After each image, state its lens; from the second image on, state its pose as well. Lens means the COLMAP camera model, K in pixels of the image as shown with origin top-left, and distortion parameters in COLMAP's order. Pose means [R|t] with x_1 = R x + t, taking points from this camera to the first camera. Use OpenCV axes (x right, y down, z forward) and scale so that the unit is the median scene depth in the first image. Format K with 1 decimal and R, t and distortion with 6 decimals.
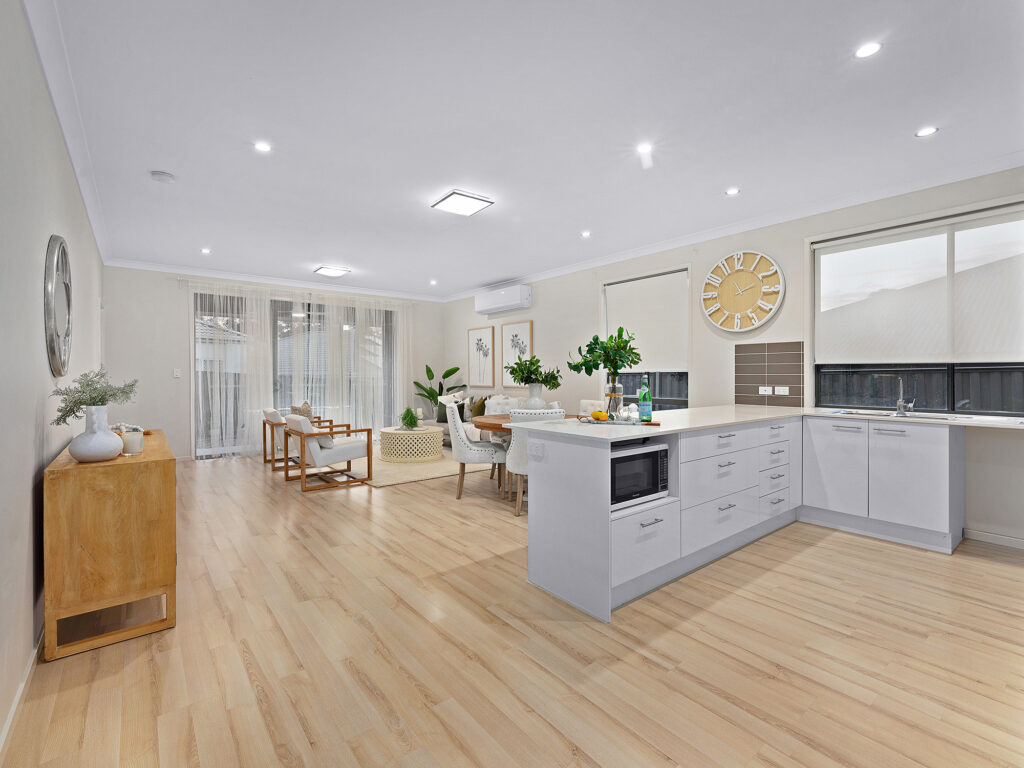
lens RADIAL K [[466.7, 0, 507.5], [0, 466.7, 376.4], [0, 0, 1]] dist [0.002061, 0.000985]
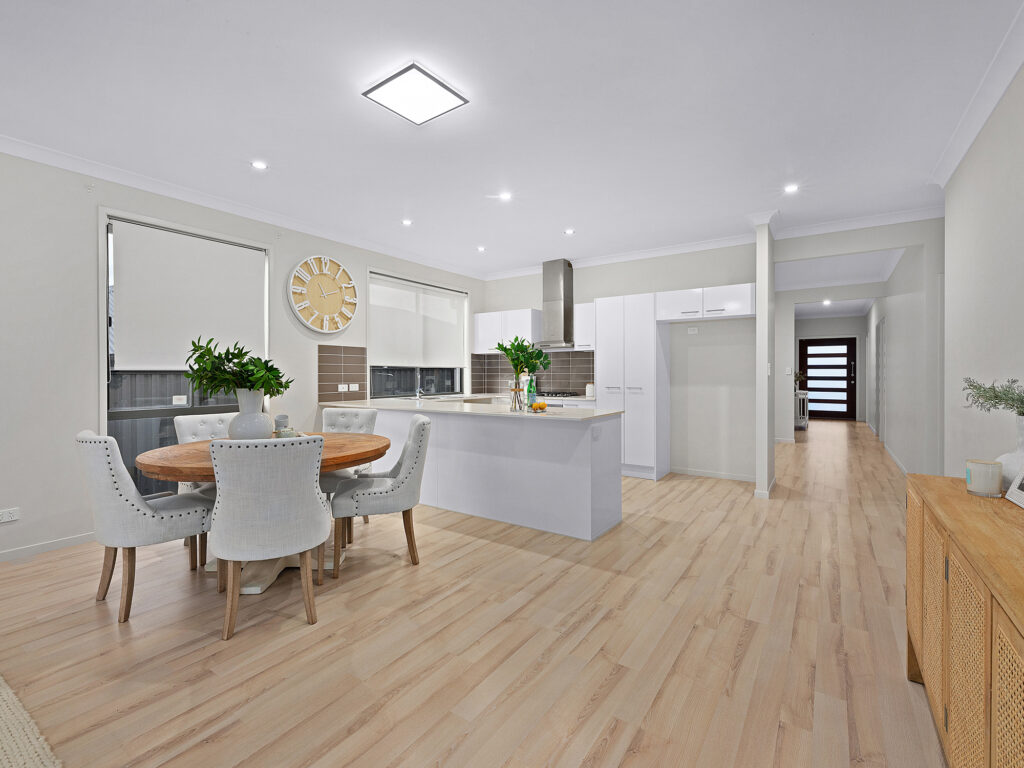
lens RADIAL K [[466.7, 0, 503.3], [0, 466.7, 375.8], [0, 0, 1]] dist [0.002061, 0.000985]
pose [[-0.285846, -0.002657, 0.958272, -0.777594], [0.005353, 0.999976, 0.004369, -0.002416], [-0.958261, 0.006378, -0.285825, 1.148992]]
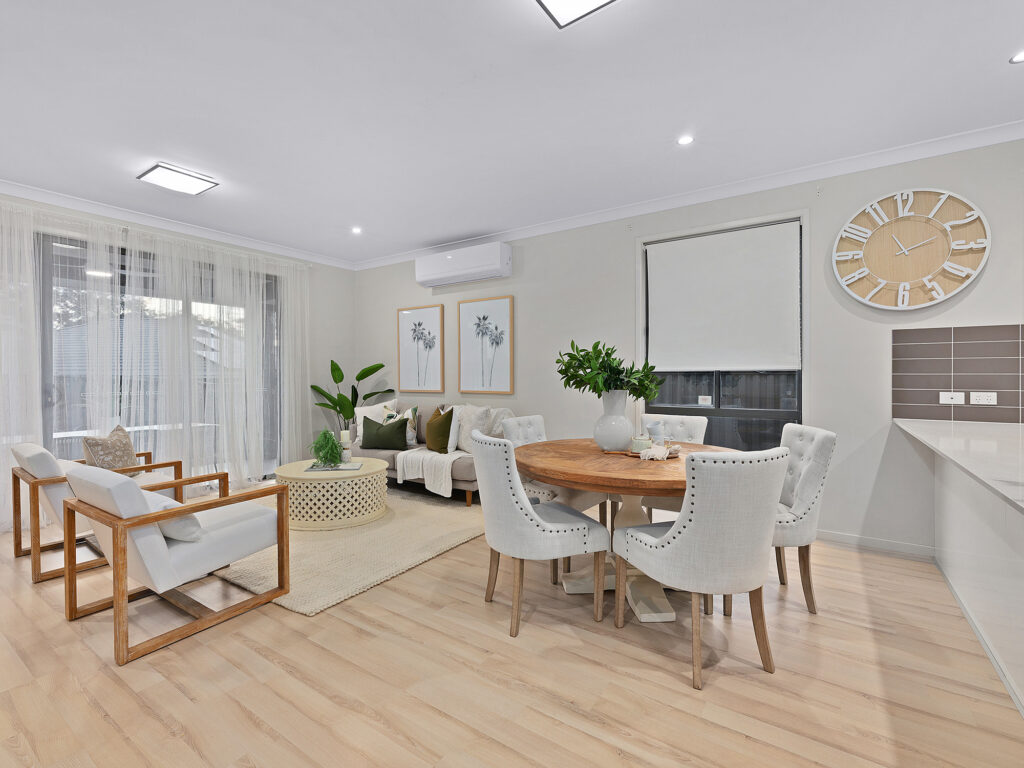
lens RADIAL K [[466.7, 0, 506.7], [0, 466.7, 375.4], [0, 0, 1]] dist [0.002061, 0.000985]
pose [[0.954860, -0.000899, 0.297056, -0.308667], [0.001814, 0.999994, -0.002804, -0.001679], [-0.297051, 0.003217, 0.954856, 0.663941]]
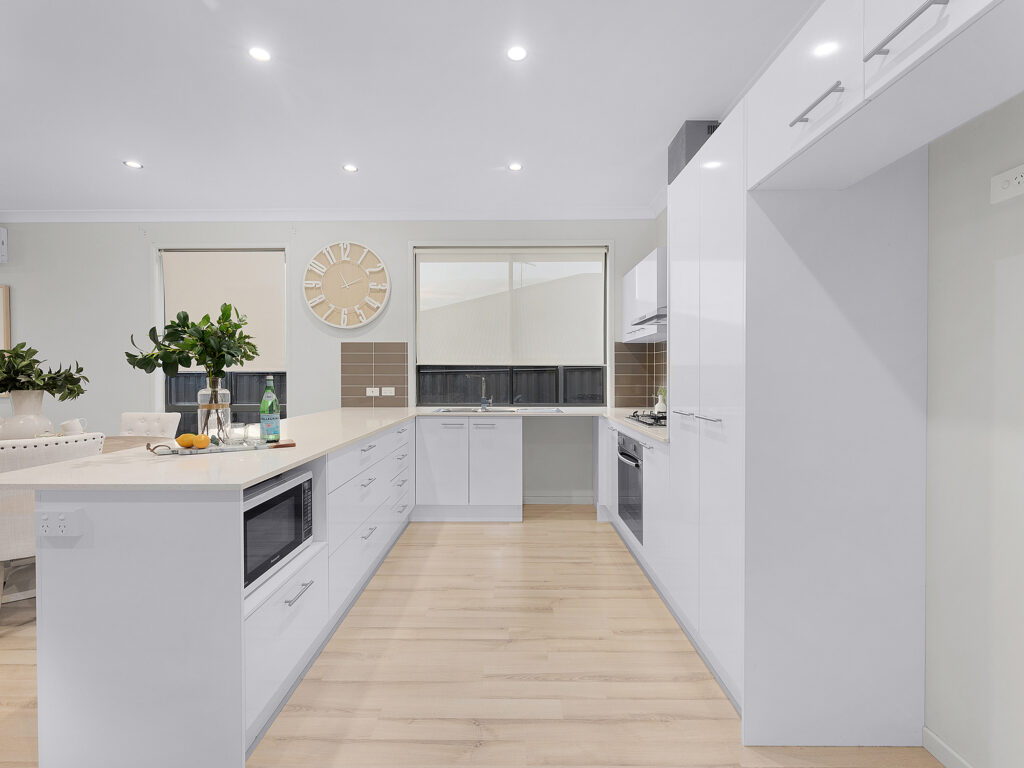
lens RADIAL K [[466.7, 0, 509.9], [0, 466.7, 379.6], [0, 0, 1]] dist [0.002061, 0.000985]
pose [[0.633391, -0.007106, 0.773799, -0.014117], [0.003102, 0.999973, 0.006644, -0.000261], [-0.773826, -0.001808, 0.633396, 0.210210]]
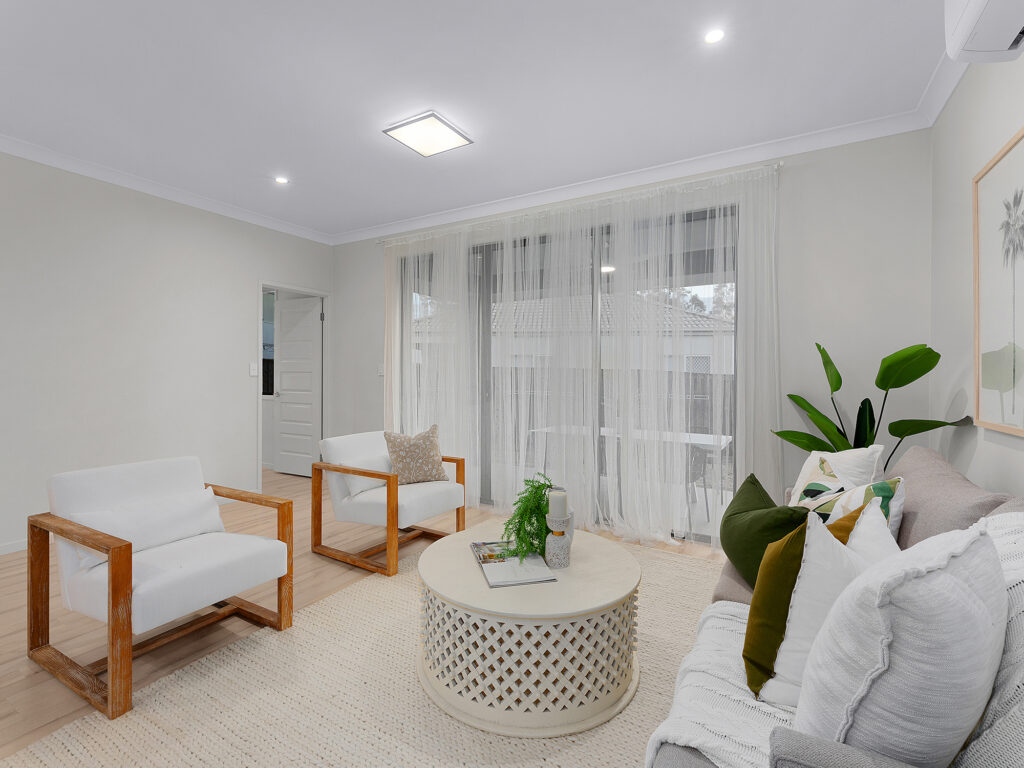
lens RADIAL K [[466.7, 0, 508.4], [0, 466.7, 376.0], [0, 0, 1]] dist [0.002061, 0.000985]
pose [[0.366266, 0.007831, -0.930477, 0.110859], [-0.007188, 0.999959, 0.005587, -0.007420], [0.930482, 0.004642, 0.366307, 1.586668]]
